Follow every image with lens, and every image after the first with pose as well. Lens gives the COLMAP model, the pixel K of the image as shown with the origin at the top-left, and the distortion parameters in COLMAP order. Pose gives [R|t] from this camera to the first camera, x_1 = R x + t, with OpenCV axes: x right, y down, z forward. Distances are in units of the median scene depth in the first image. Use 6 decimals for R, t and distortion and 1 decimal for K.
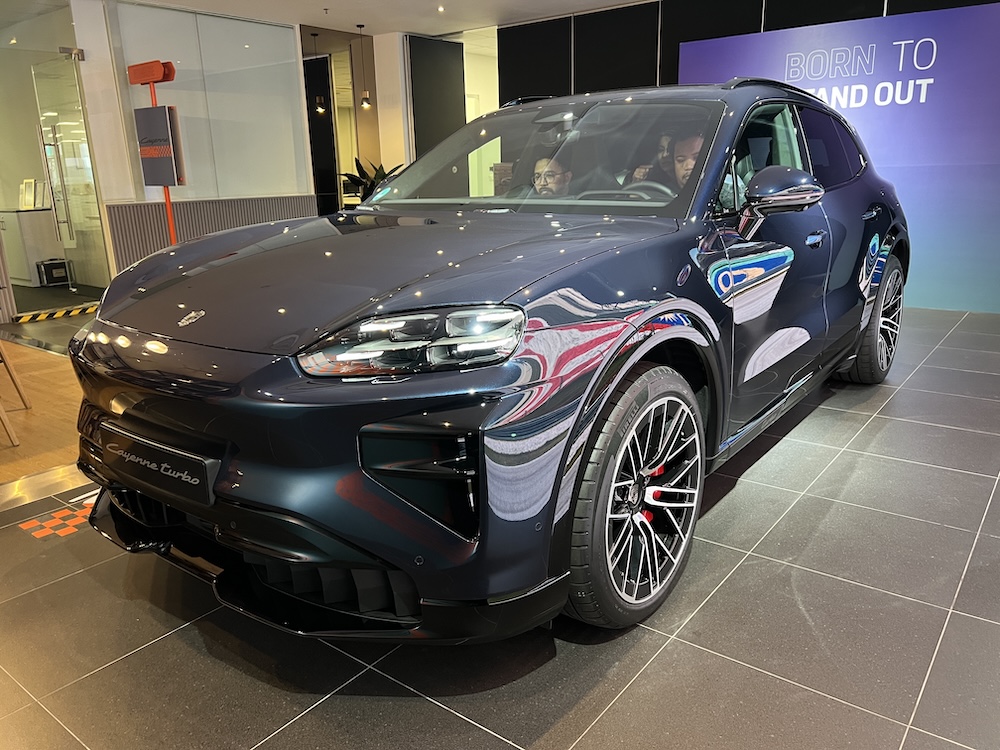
lens RADIAL K [[760.6, 0, 500.0], [0, 760.6, 375.0], [0, 0, 1]] dist [0.005927, -0.008388]
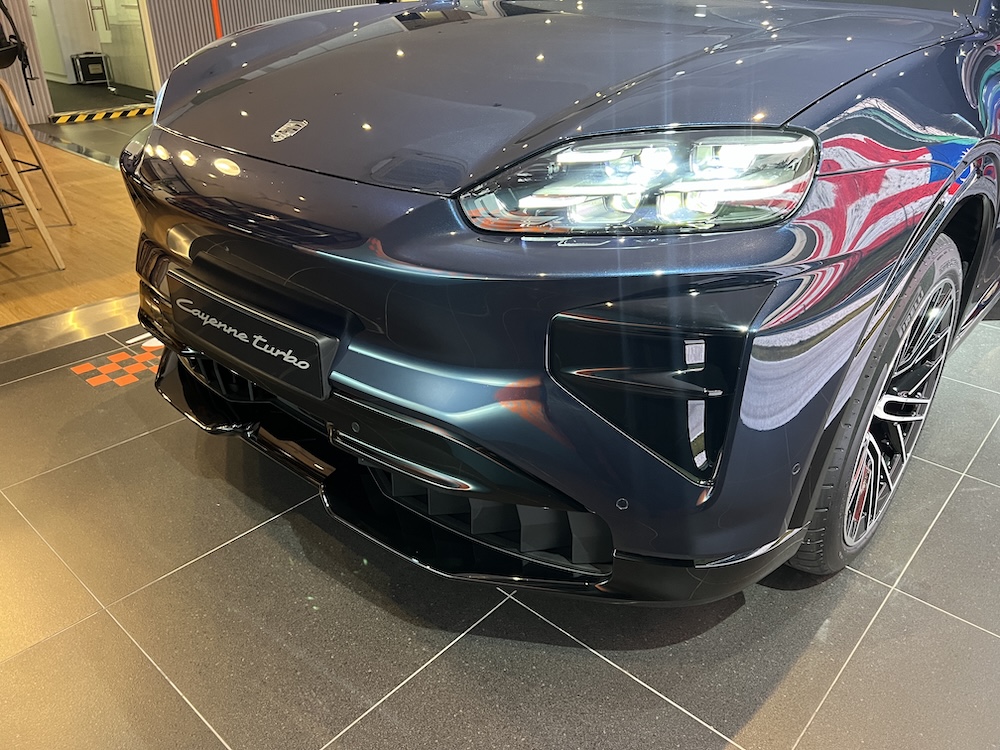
lens RADIAL K [[760.6, 0, 500.0], [0, 760.6, 375.0], [0, 0, 1]] dist [0.005927, -0.008388]
pose [[0.997002, 0.065754, -0.040778, -0.149464], [-0.055247, 0.973983, 0.219782, -0.017629], [0.054169, -0.216870, 0.974696, 0.245623]]
